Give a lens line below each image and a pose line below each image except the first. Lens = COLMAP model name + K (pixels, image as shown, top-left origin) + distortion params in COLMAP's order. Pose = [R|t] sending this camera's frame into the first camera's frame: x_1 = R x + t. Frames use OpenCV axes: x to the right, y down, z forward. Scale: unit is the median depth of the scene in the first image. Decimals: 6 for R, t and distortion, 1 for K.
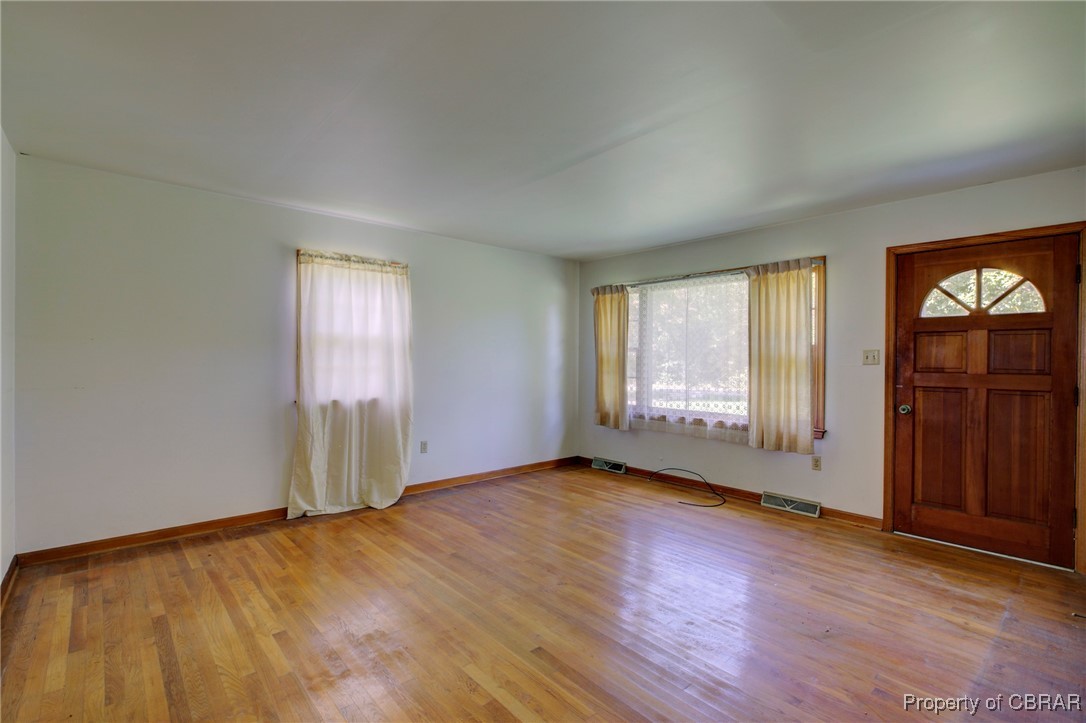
lens RADIAL K [[494.7, 0, 536.9], [0, 494.7, 360.3], [0, 0, 1]] dist [-0.019343, 0.000193]
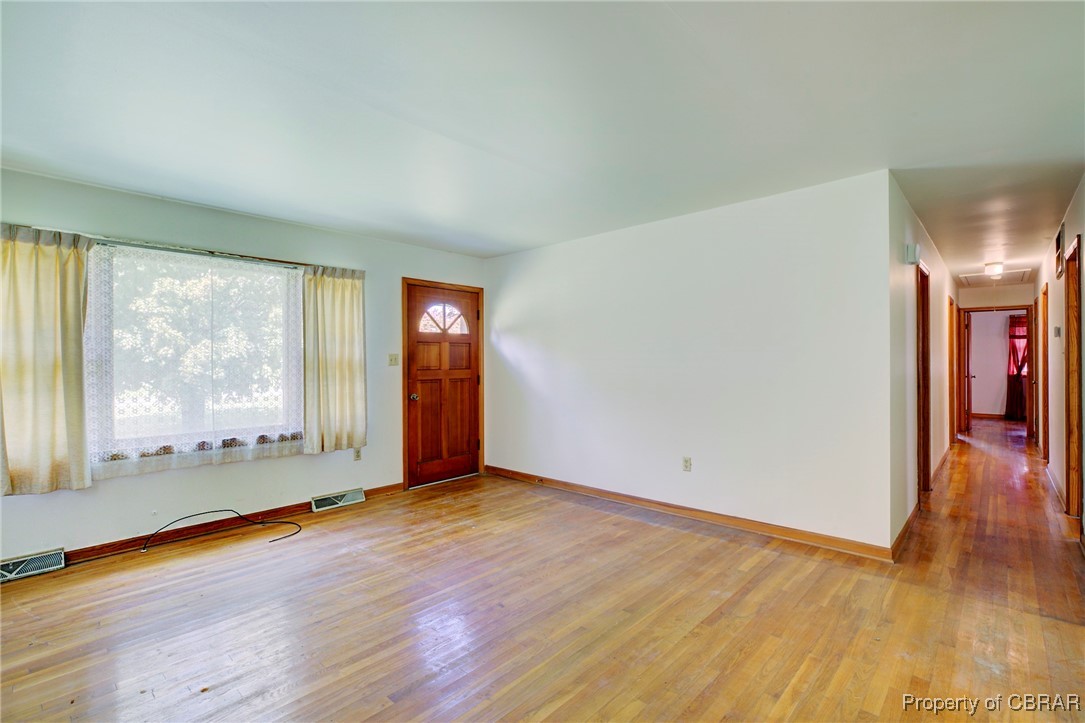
lens RADIAL K [[494.3, 0, 537.2], [0, 494.3, 359.5], [0, 0, 1]] dist [-0.019343, 0.000193]
pose [[-0.112852, 0.000420, 0.993612, -0.689545], [0.011863, 0.999929, 0.000924, -0.003395], [-0.993541, 0.011892, -0.112849, 0.827174]]
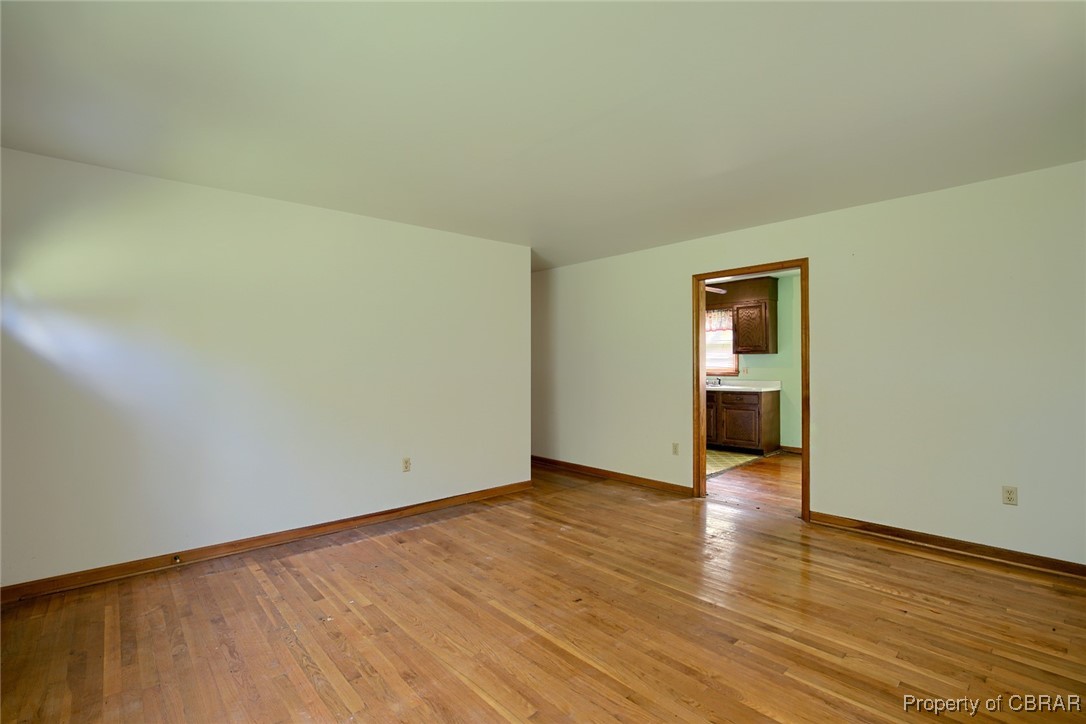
lens RADIAL K [[494.7, 0, 544.0], [0, 494.7, 365.3], [0, 0, 1]] dist [-0.019343, 0.000193]
pose [[-0.999765, -0.002720, -0.021496, 0.110835], [-0.002926, 0.999950, 0.009553, -0.007657], [0.021469, 0.009614, -0.999723, 1.556392]]
